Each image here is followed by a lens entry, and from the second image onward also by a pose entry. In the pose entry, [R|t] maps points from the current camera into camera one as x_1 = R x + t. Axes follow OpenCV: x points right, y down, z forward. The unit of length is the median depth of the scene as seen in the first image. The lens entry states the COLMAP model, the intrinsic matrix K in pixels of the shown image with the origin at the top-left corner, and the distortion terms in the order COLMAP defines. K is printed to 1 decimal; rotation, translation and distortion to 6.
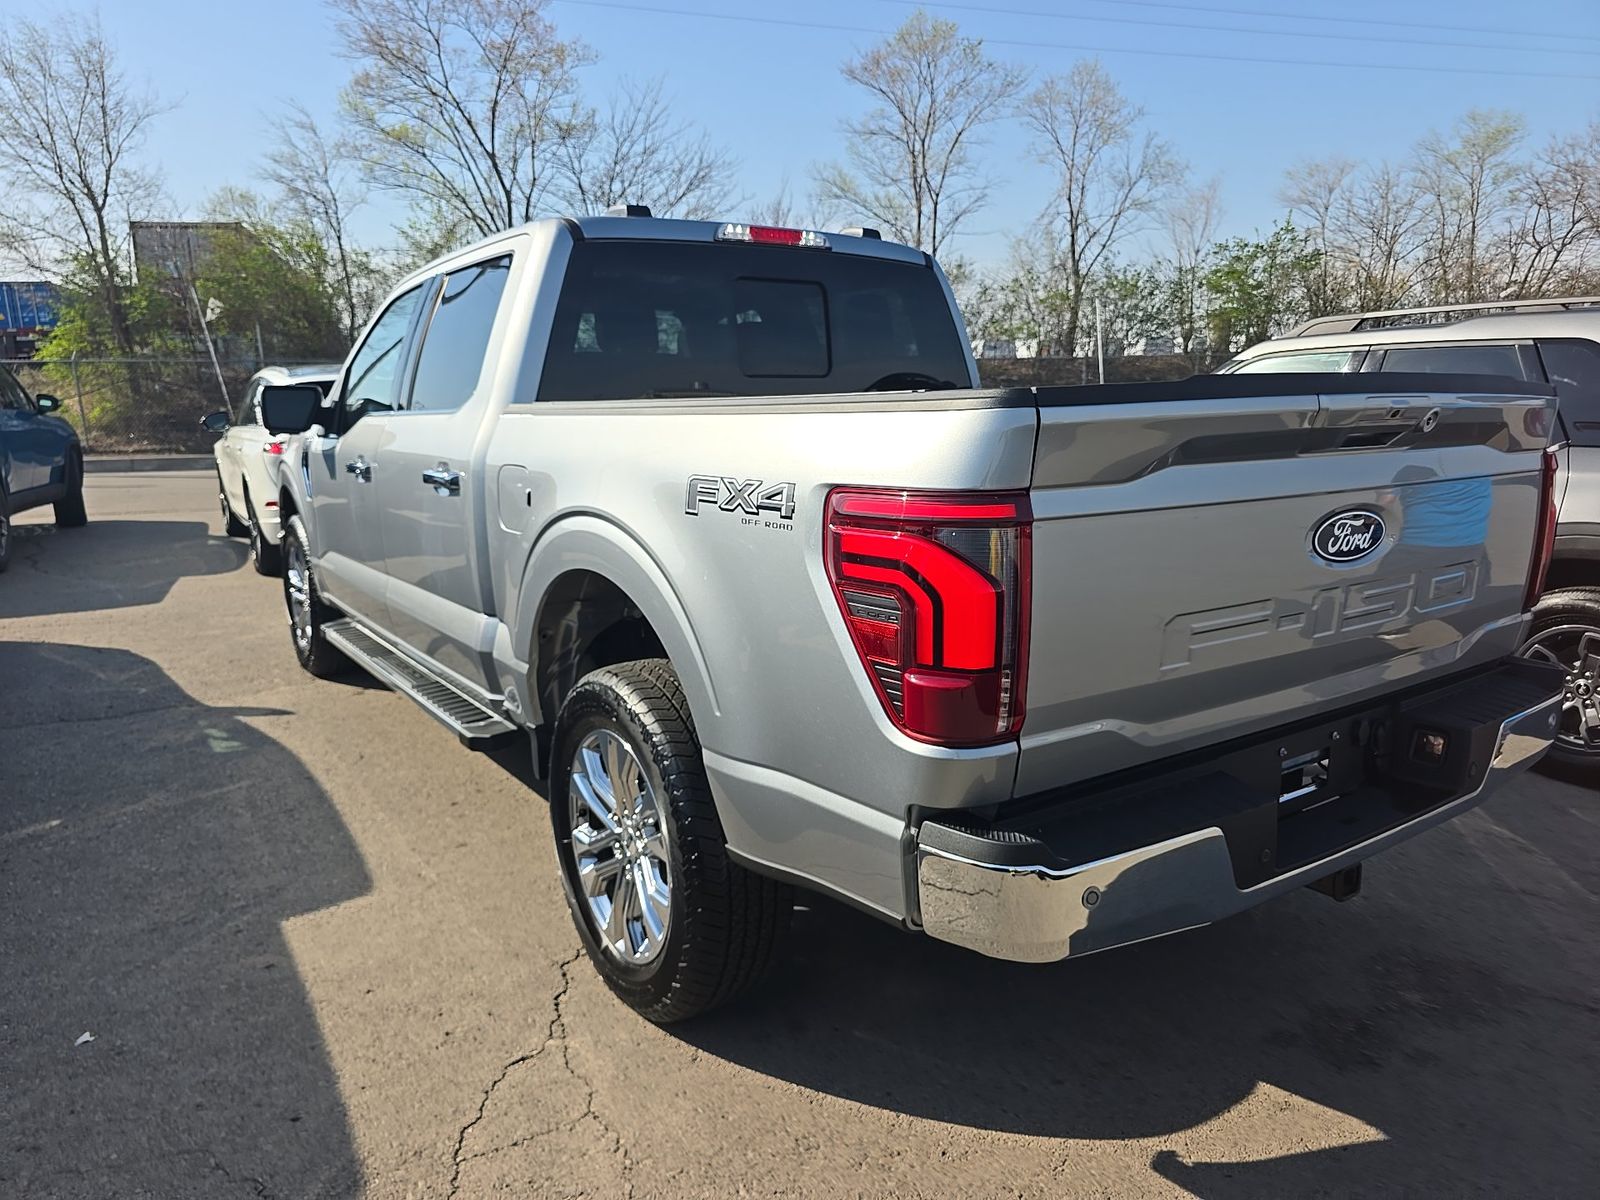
lens RADIAL K [[1092.4, 0, 790.9], [0, 1092.4, 616.7], [0, 0, 1]] dist [0.033373, -0.025994]
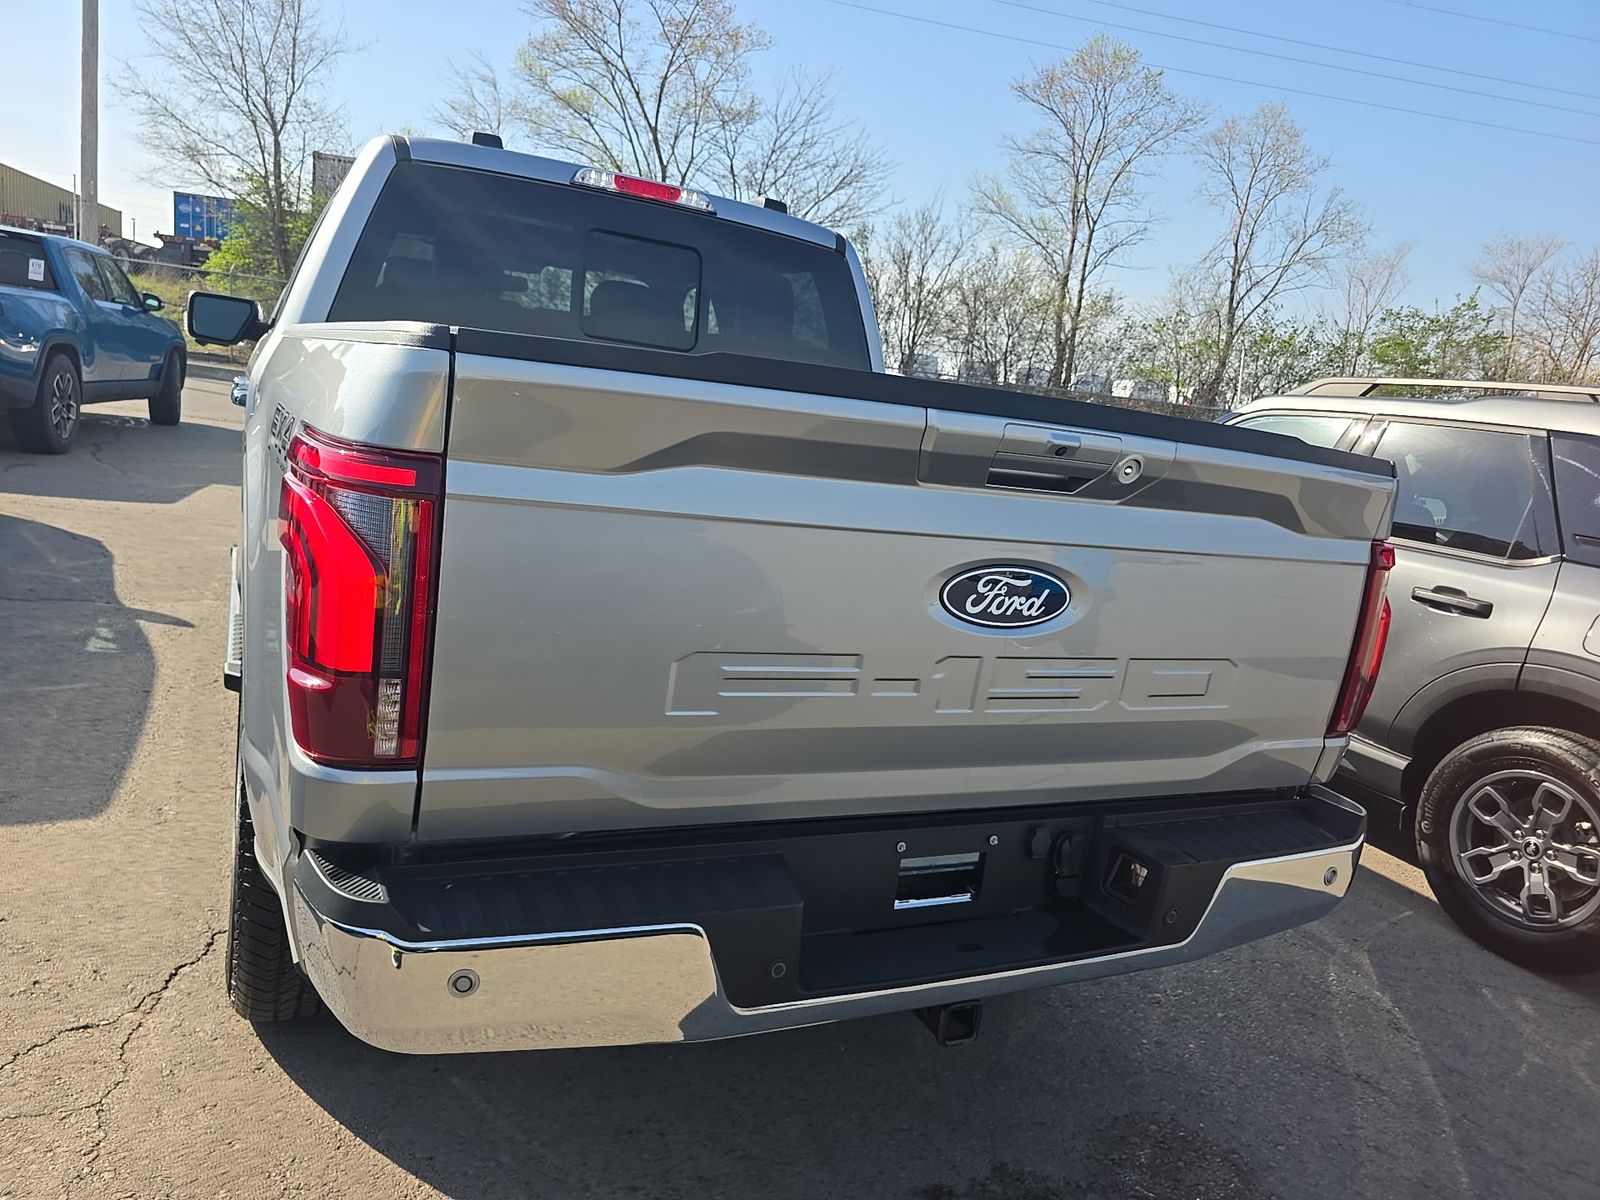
lens RADIAL K [[1092.4, 0, 796.9], [0, 1092.4, 604.7], [0, 0, 1]] dist [0.033373, -0.025994]
pose [[0.979921, 0.164329, -0.112924, 0.046893], [-0.165993, 0.986112, -0.005429, -0.003989], [0.110463, 0.024065, 0.993589, 0.019975]]
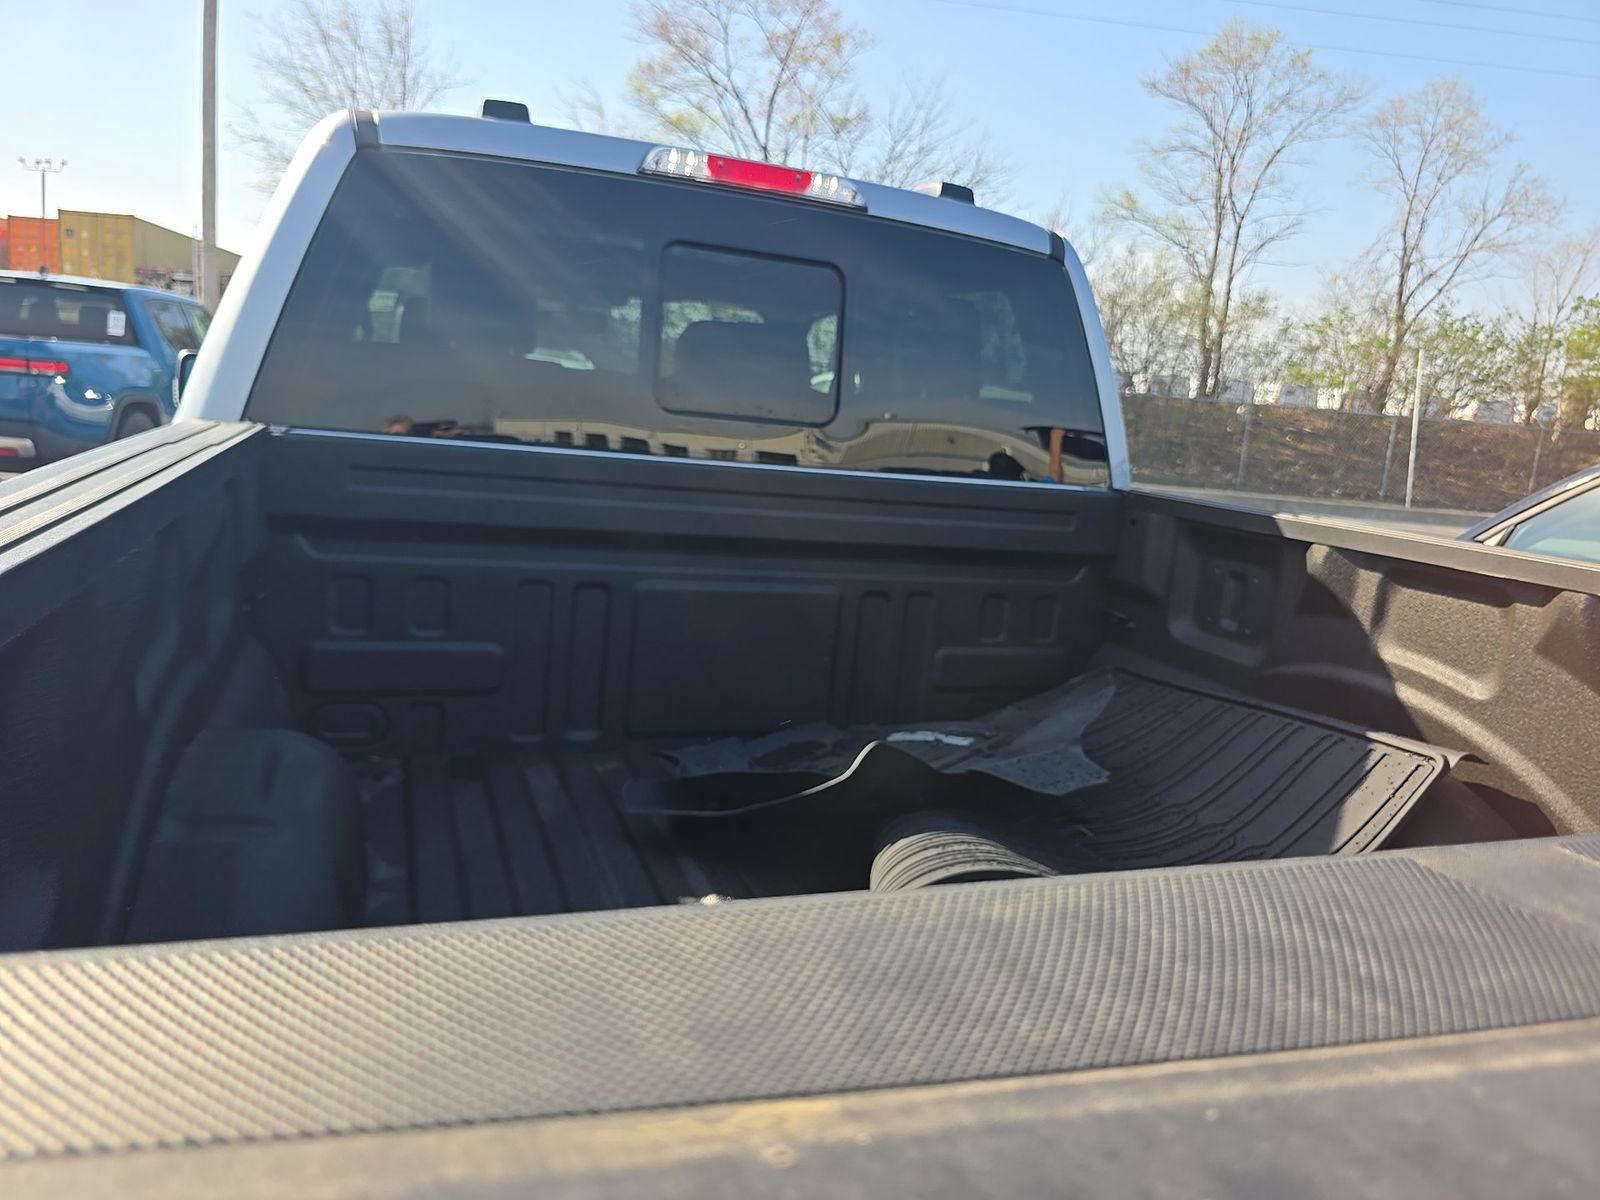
lens RADIAL K [[1092.4, 0, 797.5], [0, 1092.4, 592.3], [0, 0, 1]] dist [0.033373, -0.025994]
pose [[0.965170, 0.144555, -0.218063, 0.028199], [-0.150908, 0.988467, -0.012676, -0.022586], [0.213716, 0.045142, 0.975852, 0.079829]]
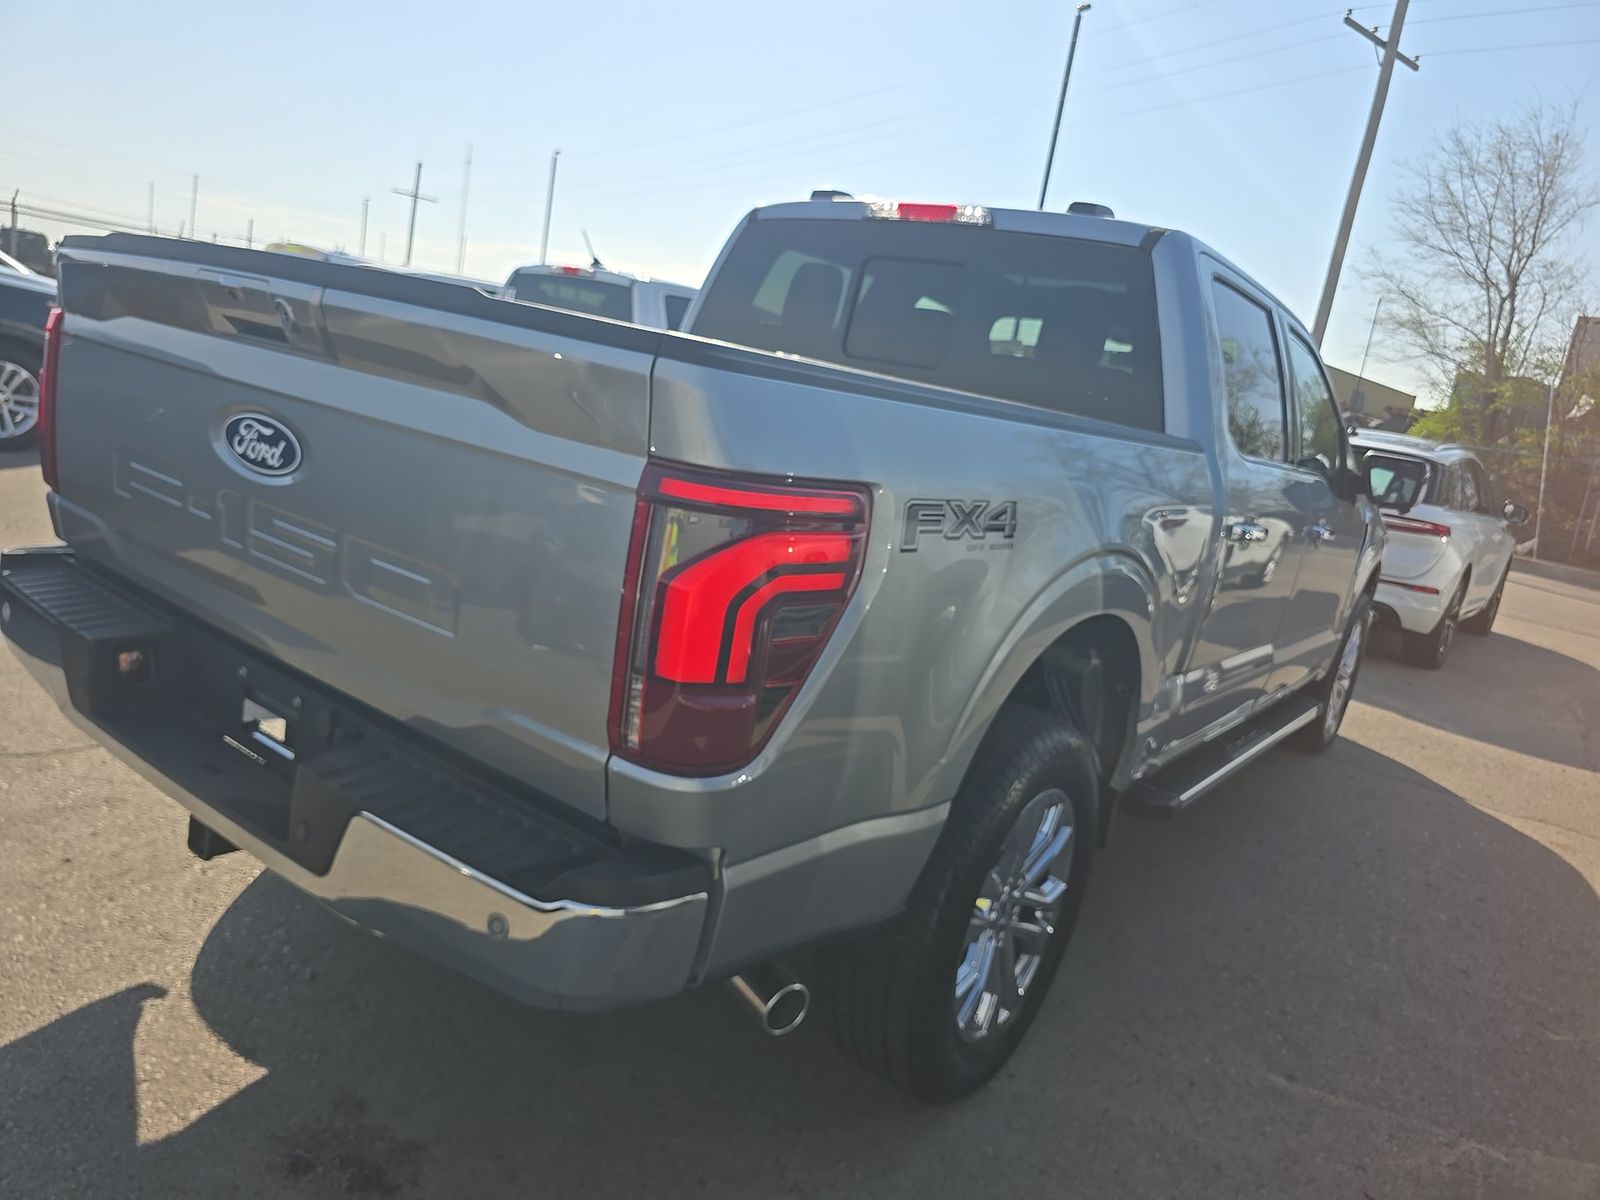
lens RADIAL K [[1092.4, 0, 798.3], [0, 1092.4, 608.7], [0, 0, 1]] dist [0.033373, -0.025994]
pose [[0.323999, 0.258688, -0.910003, 0.152622], [-0.347313, 0.927250, 0.139933, -0.023009], [0.879999, 0.270718, 0.390274, 0.111675]]
